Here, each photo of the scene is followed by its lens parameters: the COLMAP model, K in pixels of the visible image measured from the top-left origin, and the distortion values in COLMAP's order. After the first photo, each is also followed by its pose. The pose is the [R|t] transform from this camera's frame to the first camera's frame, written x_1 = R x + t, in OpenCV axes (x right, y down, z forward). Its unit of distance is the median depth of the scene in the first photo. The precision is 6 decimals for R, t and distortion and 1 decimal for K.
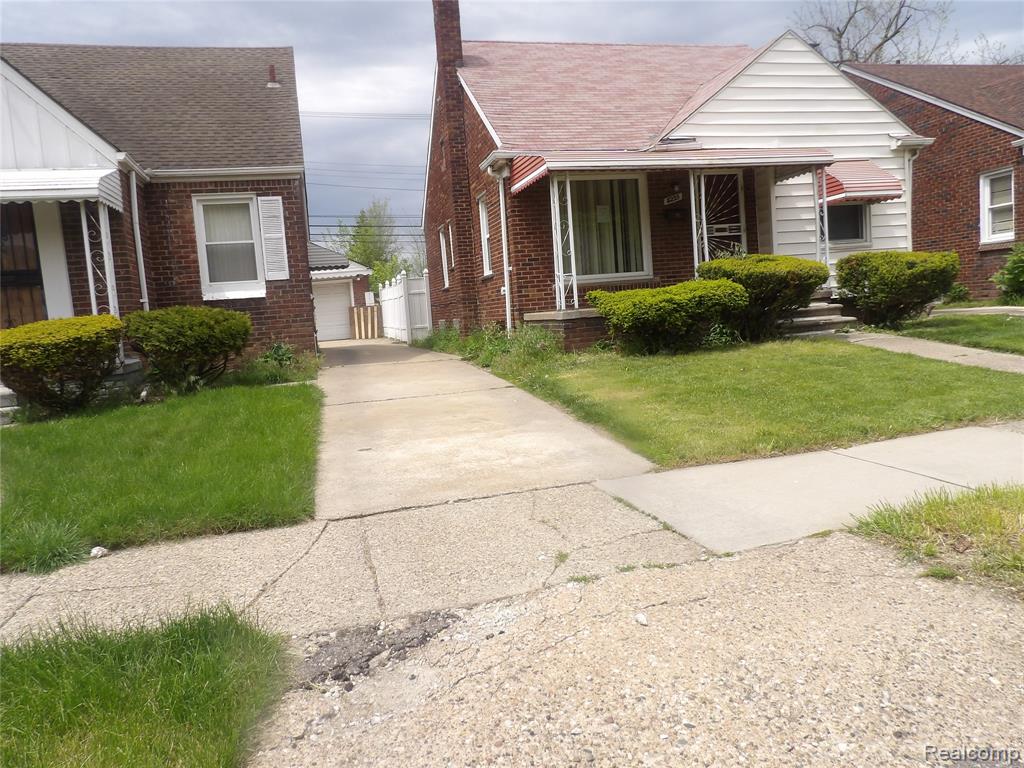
lens RADIAL K [[732.3, 0, 513.4], [0, 732.3, 379.7], [0, 0, 1]] dist [-0.036786, 0.048948]
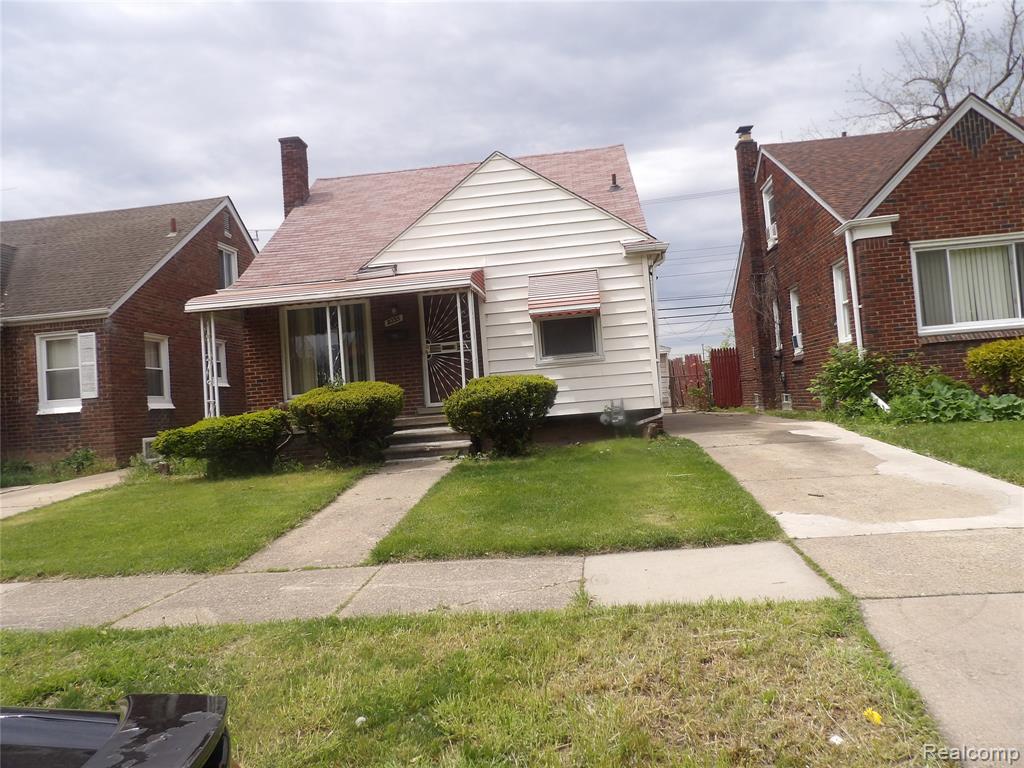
lens RADIAL K [[736.2, 0, 513.4], [0, 736.2, 381.7], [0, 0, 1]] dist [-0.037564, 0.053289]
pose [[0.931739, -0.004028, -0.363106, 0.959721], [-0.031246, 0.995341, -0.091218, -0.087505], [0.361782, 0.096337, 0.927272, 0.116507]]
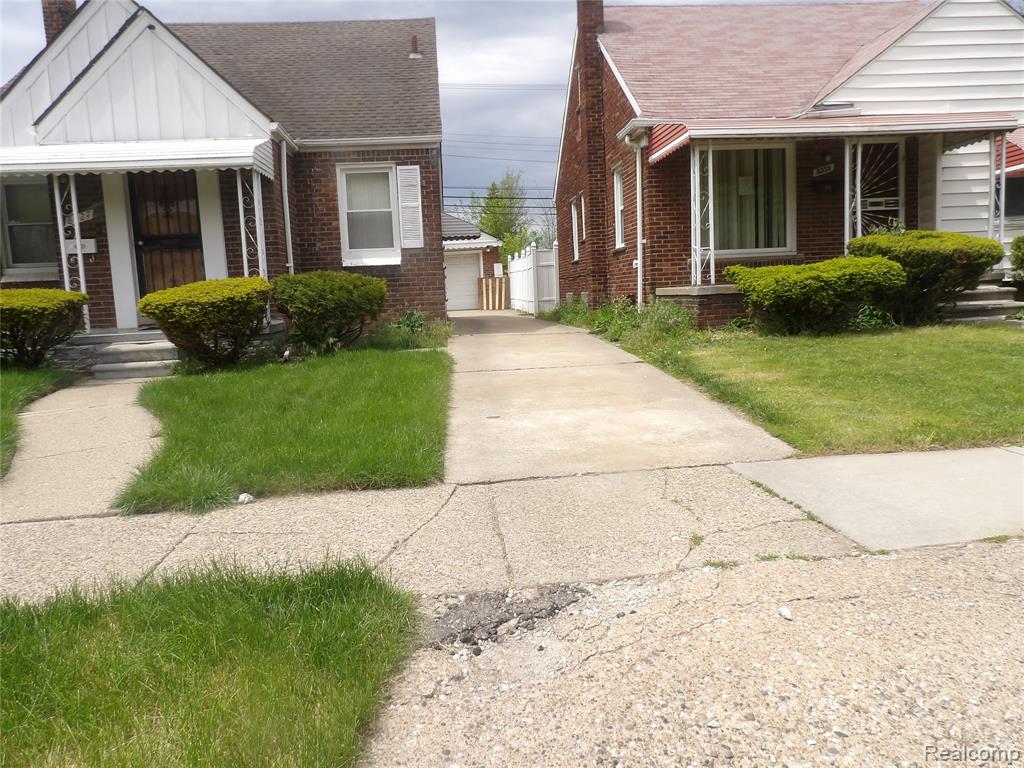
lens RADIAL K [[732.3, 0, 513.4], [0, 732.3, 379.7], [0, 0, 1]] dist [-0.036786, 0.048948]
pose [[0.985233, 0.048995, -0.164061, -0.008199], [-0.043354, 0.998345, 0.037796, 0.003019], [0.165641, -0.030125, 0.985726, 0.009609]]
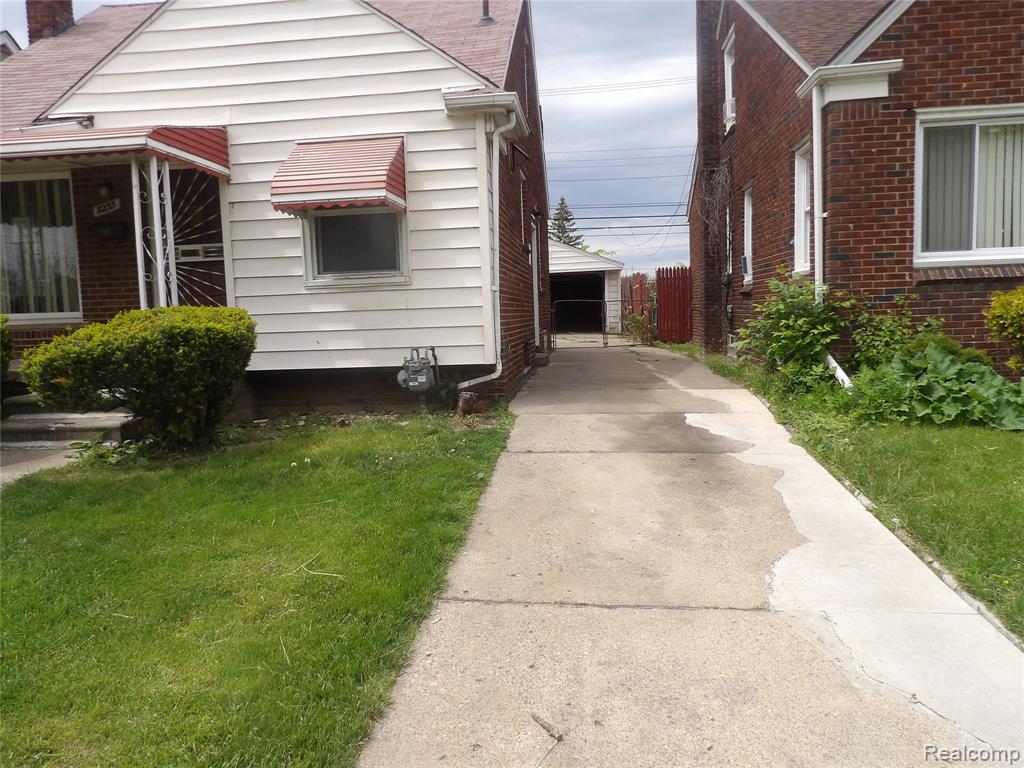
lens RADIAL K [[732.3, 0, 513.4], [0, 732.3, 379.7], [0, 0, 1]] dist [-0.036786, 0.048948]
pose [[0.930314, 0.080759, -0.357764, 1.040473], [-0.073918, 0.996725, 0.032779, -0.174415], [0.359239, -0.004049, 0.933237, 0.635703]]
